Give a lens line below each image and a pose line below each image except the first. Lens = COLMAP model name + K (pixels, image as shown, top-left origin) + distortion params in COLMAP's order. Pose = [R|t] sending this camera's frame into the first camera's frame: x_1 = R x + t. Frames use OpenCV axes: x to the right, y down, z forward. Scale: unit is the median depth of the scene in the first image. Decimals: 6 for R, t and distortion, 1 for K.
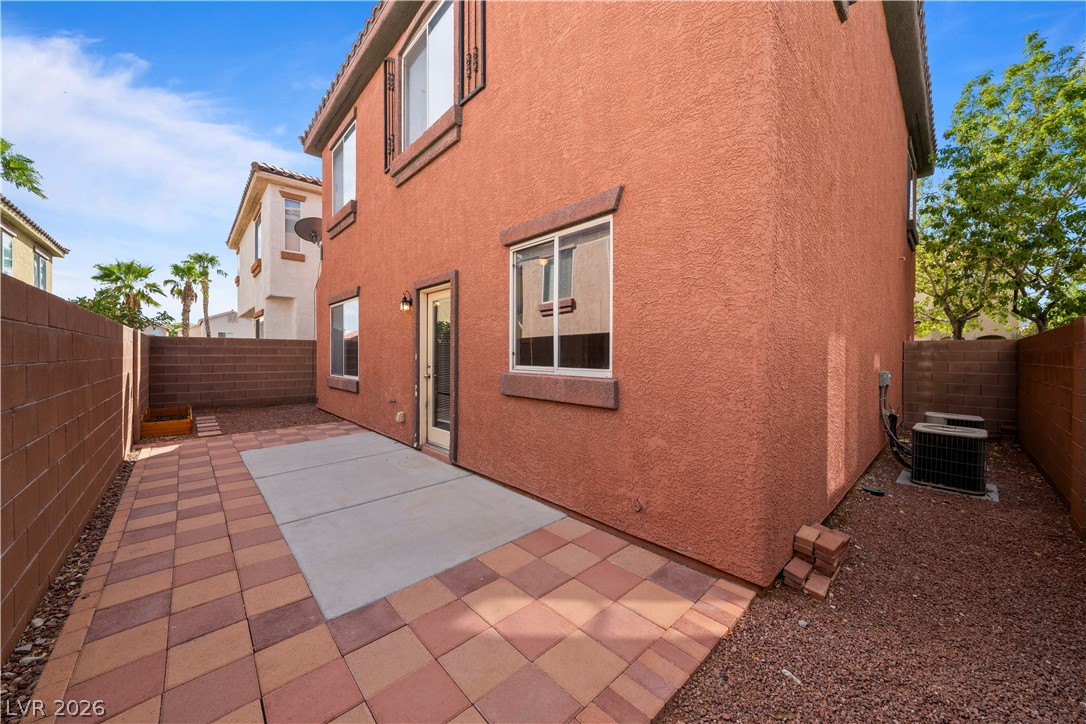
lens RADIAL K [[379.4, 0, 528.0], [0, 379.4, 351.0], [0, 0, 1]] dist [0.000765, 0.000067]
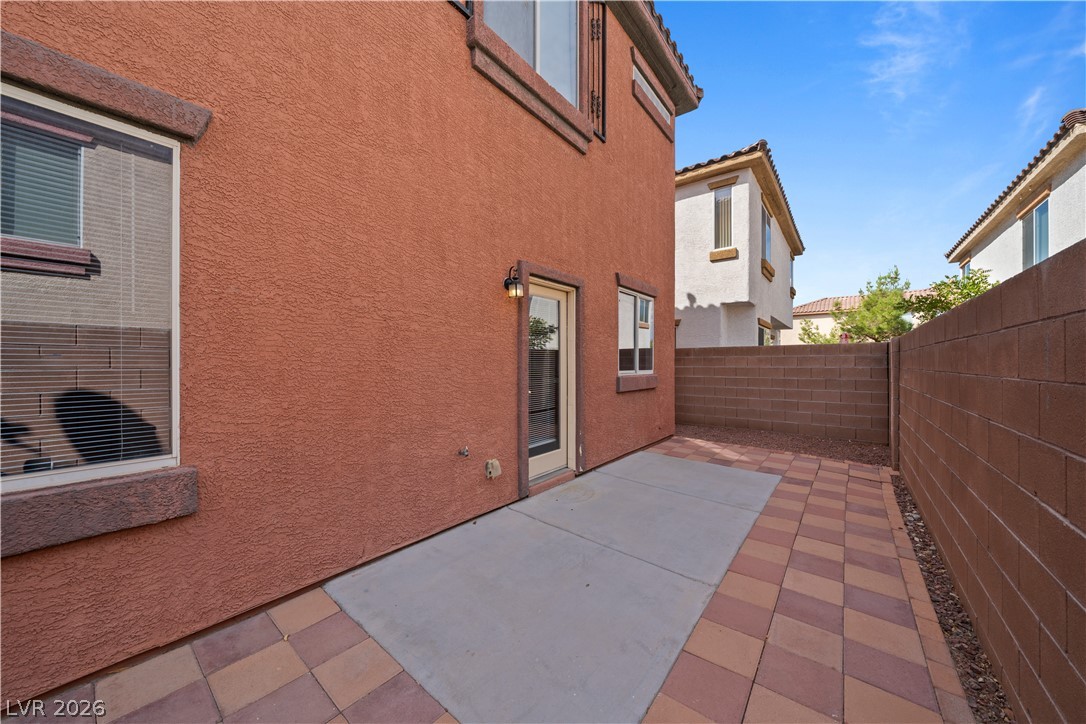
lens RADIAL K [[381.6, 0, 535.8], [0, 381.6, 359.0], [0, 0, 1]] dist [-0.002602, 0.000024]
pose [[-0.151319, 0.003678, 0.988478, -1.410617], [-0.003977, 0.999983, -0.004329, 0.001246], [-0.988477, -0.004586, -0.151301, 1.536592]]
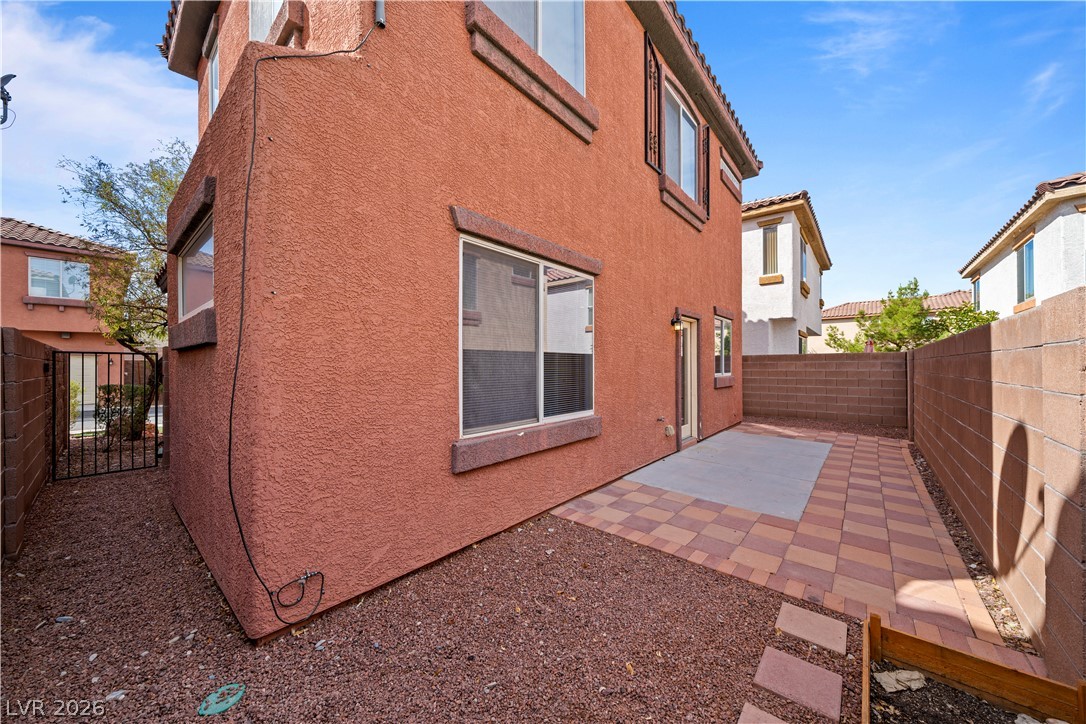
lens RADIAL K [[387.0, 0, 536.7], [0, 387.0, 360.0], [0, 0, 1]] dist [0.000858, 0.000096]
pose [[-0.130135, 0.008584, 0.991459, -2.002347], [0.000063, 0.999963, -0.008650, -0.016608], [-0.991496, -0.001063, -0.130131, 2.246866]]
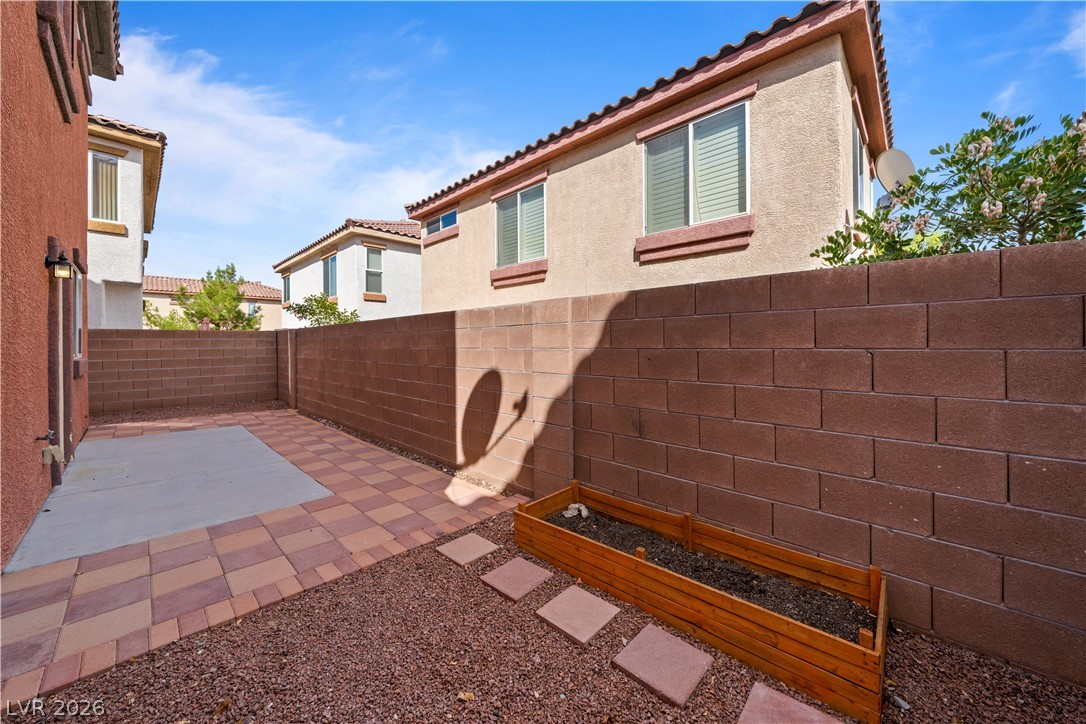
lens RADIAL K [[389.5, 0, 544.5], [0, 389.5, 344.2], [0, 0, 1]] dist [0.000204, -0.000044]
pose [[-0.996925, 0.002300, -0.078334, -1.561931], [0.002259, 0.999997, 0.000611, 0.004671], [0.078335, 0.000432, -0.996927, 2.482325]]
